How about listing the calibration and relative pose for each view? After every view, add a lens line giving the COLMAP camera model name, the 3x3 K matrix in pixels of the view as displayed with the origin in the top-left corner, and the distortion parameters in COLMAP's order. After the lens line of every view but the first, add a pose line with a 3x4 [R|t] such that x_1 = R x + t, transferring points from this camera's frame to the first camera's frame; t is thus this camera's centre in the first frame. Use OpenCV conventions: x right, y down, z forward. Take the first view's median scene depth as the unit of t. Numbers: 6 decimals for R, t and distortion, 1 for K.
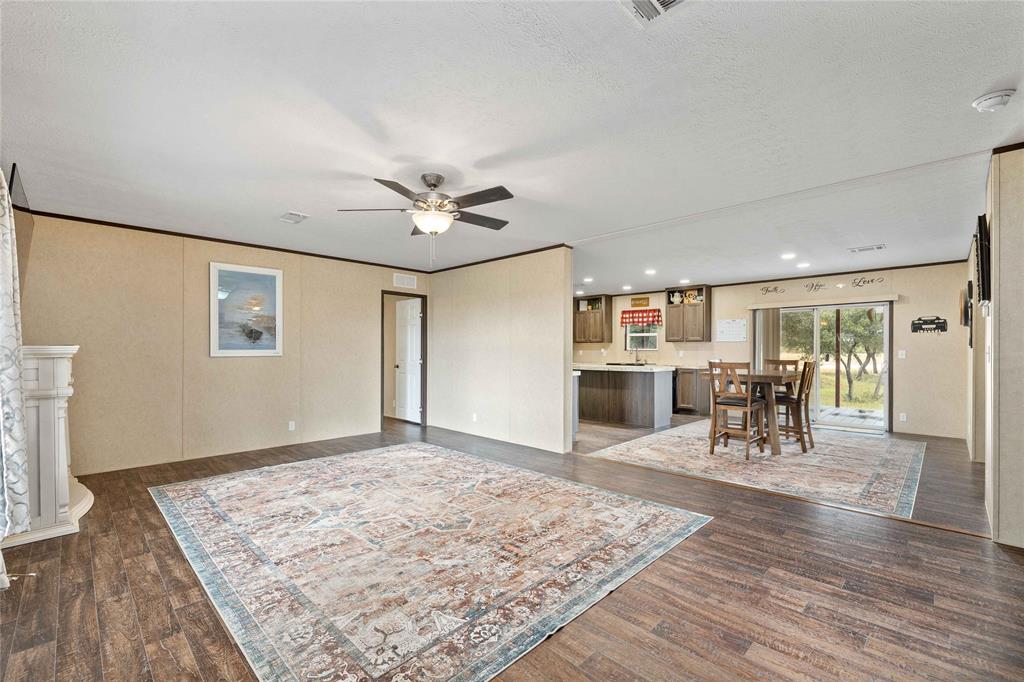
lens RADIAL K [[439.2, 0, 510.9], [0, 439.2, 352.6], [0, 0, 1]] dist [-0.002283, -0.000227]
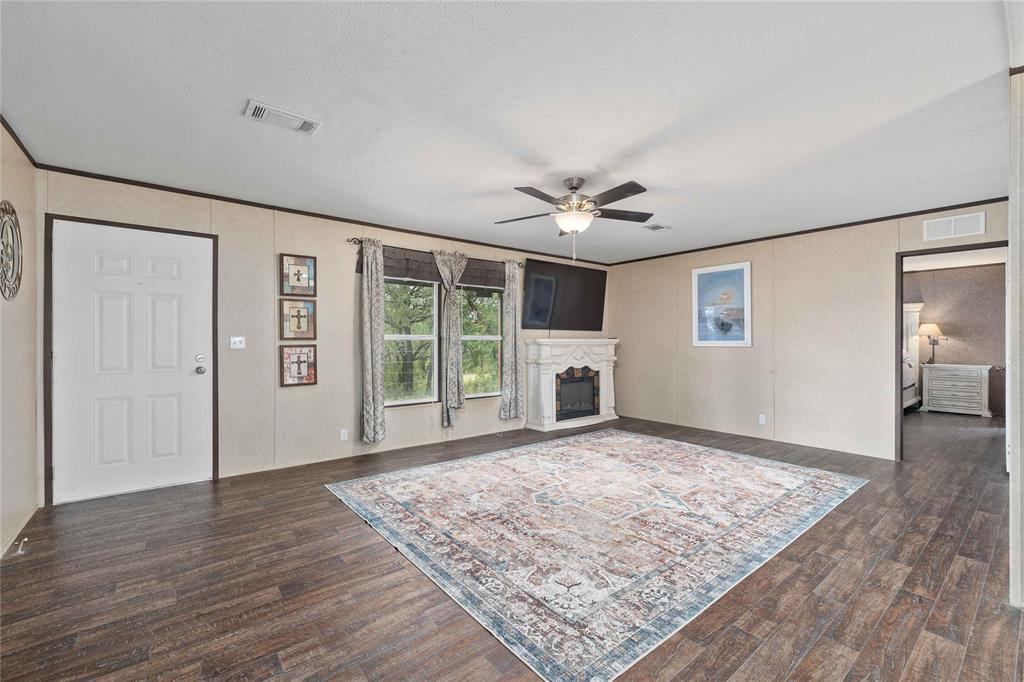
lens RADIAL K [[434.1, 0, 506.8], [0, 434.1, 341.5], [0, 0, 1]] dist [-0.000104, -0.000321]
pose [[-0.120672, 0.000665, -0.992692, 0.905270], [-0.005054, 0.999986, 0.001284, -0.004908], [0.992680, 0.005173, -0.120667, 0.966774]]
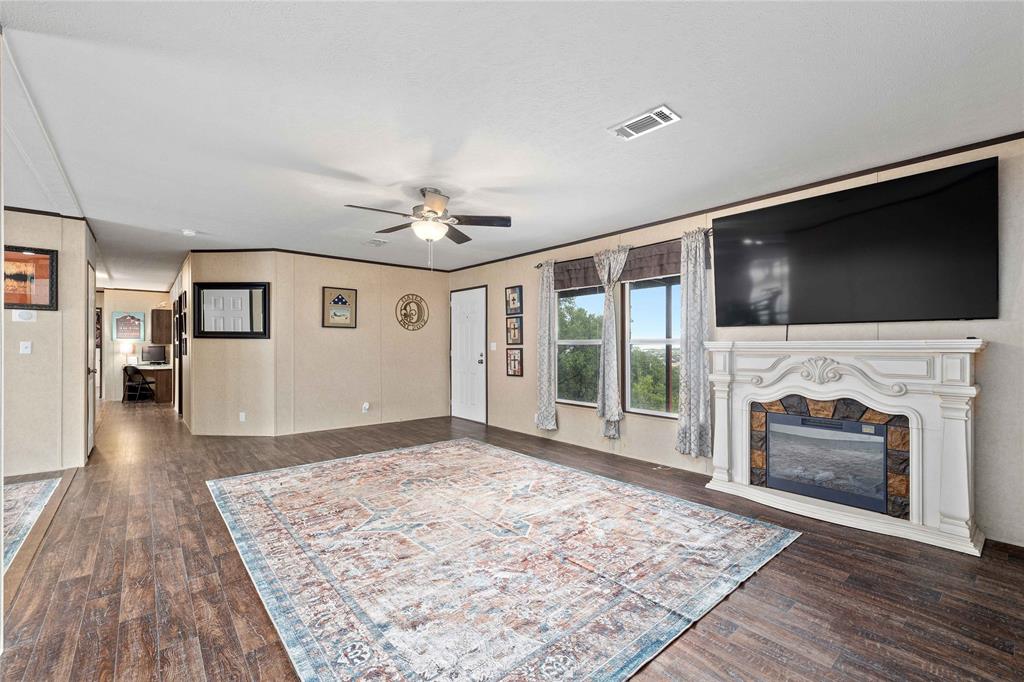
lens RADIAL K [[434.1, 0, 506.8], [0, 434.1, 341.5], [0, 0, 1]] dist [-0.000104, -0.000321]
pose [[-0.995524, -0.000654, 0.094511, -0.478392], [-0.001170, 0.999985, -0.005400, -0.008411], [-0.094507, -0.005487, -0.995509, 2.095460]]
